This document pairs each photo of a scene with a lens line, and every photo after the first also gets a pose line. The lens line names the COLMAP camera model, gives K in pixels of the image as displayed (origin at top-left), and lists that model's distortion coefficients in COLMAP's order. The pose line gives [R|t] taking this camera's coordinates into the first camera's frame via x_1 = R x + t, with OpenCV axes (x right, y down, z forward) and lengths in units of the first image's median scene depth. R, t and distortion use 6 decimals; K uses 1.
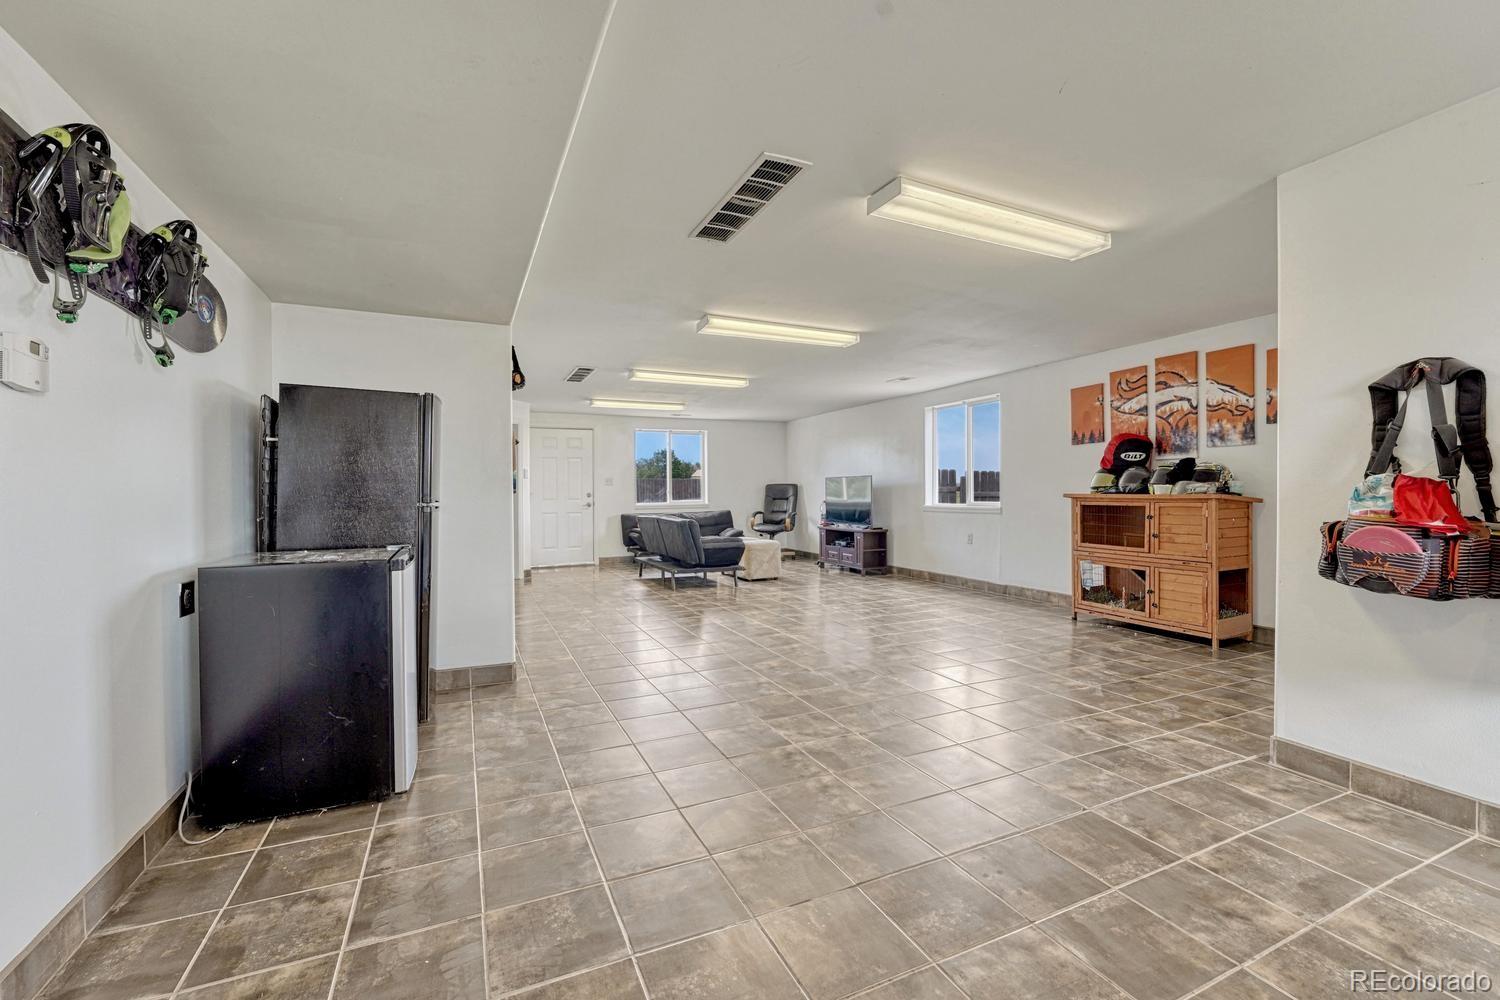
lens RADIAL K [[633.3, 0, 752.4], [0, 633.3, 497.0], [0, 0, 1]] dist [-0.011228, 0.000931]
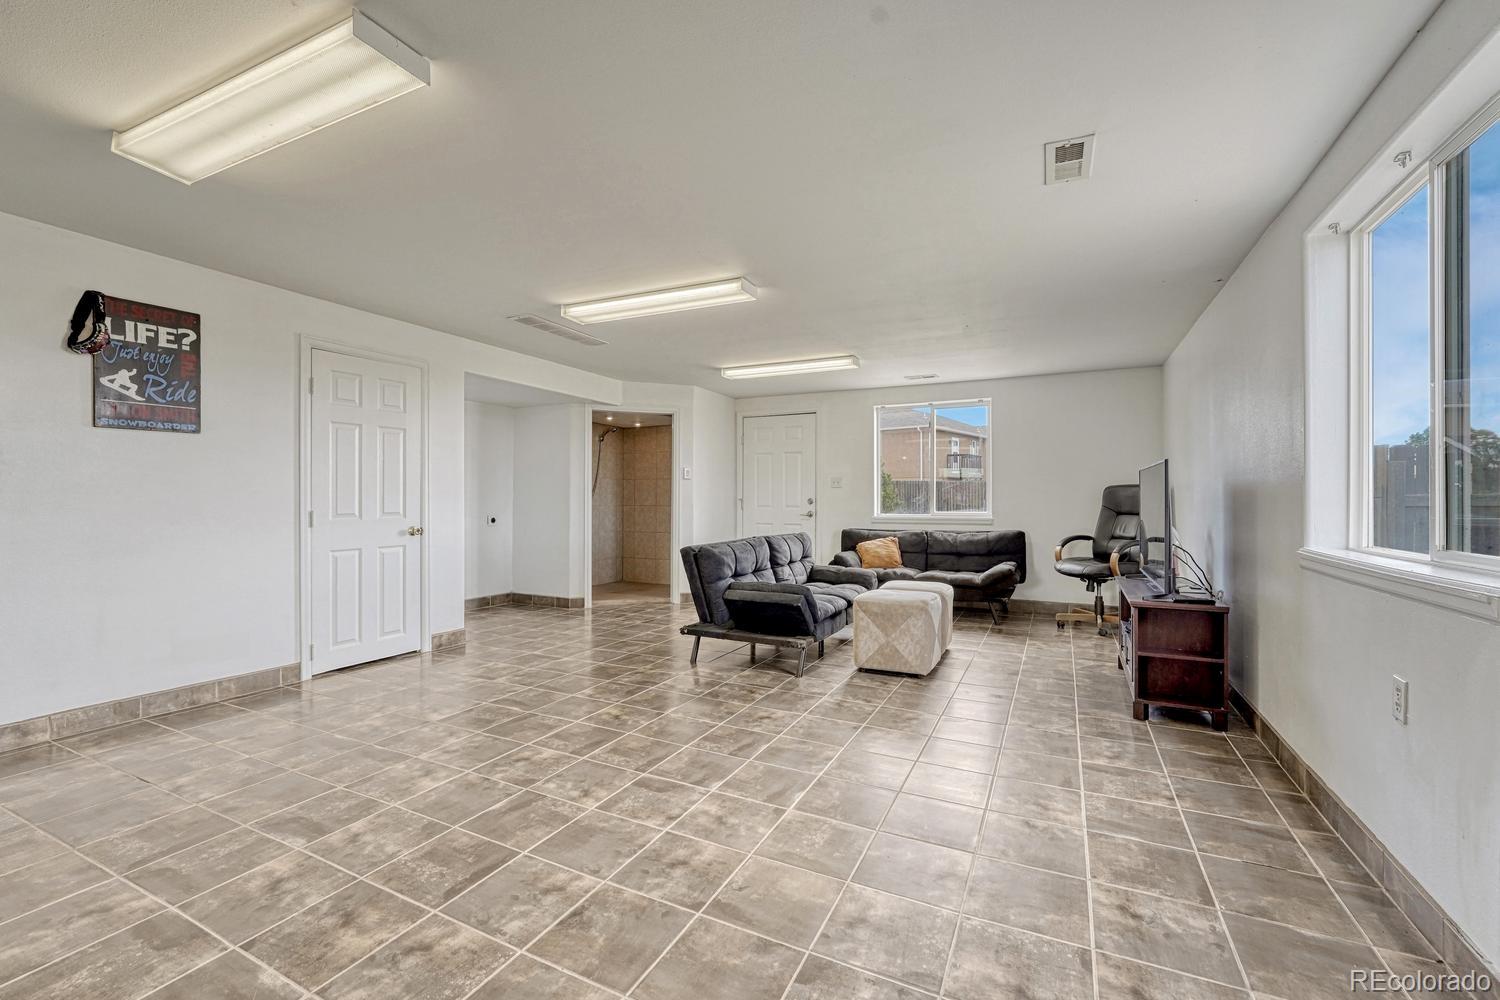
lens RADIAL K [[633.3, 0, 756.5], [0, 633.3, 491.8], [0, 0, 1]] dist [-0.011228, 0.000931]
pose [[0.638138, 0.001143, -0.769921, 0.534796], [-0.013282, 0.999866, -0.009525, -0.012723], [0.769807, 0.016304, 0.638068, 0.941744]]
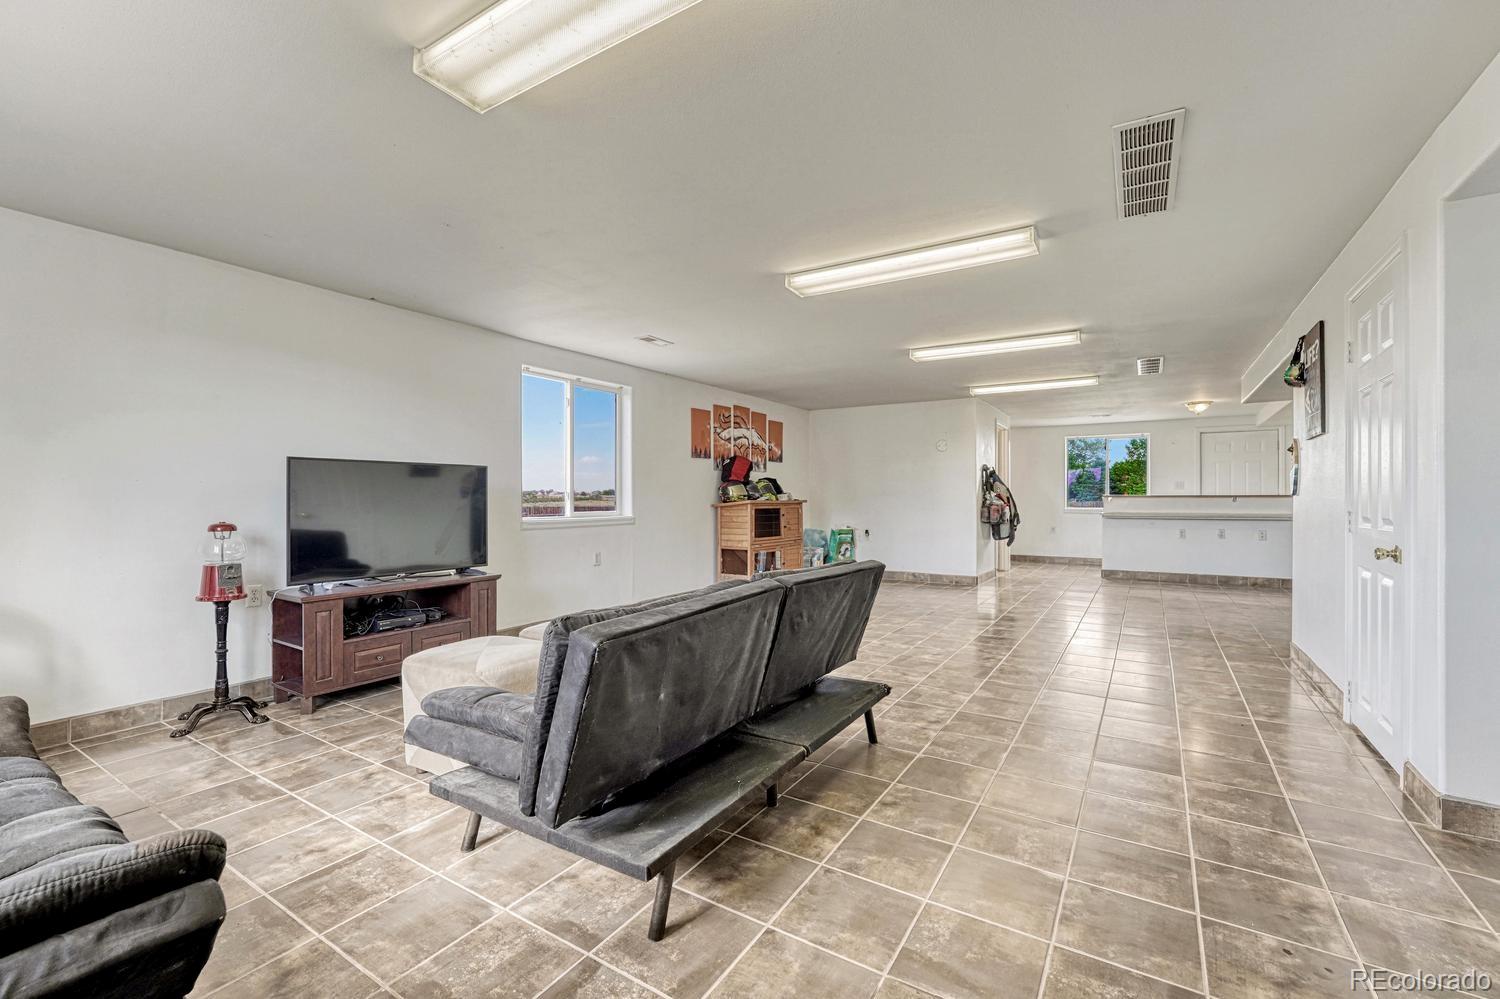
lens RADIAL K [[633.3, 0, 745.3], [0, 633.3, 500.8], [0, 0, 1]] dist [-0.011228, 0.000931]
pose [[-0.540359, 0.003507, 0.841427, -0.596796], [0.012927, 0.999908, 0.004134, -0.010109], [-0.841335, 0.013111, -0.540354, 1.833952]]
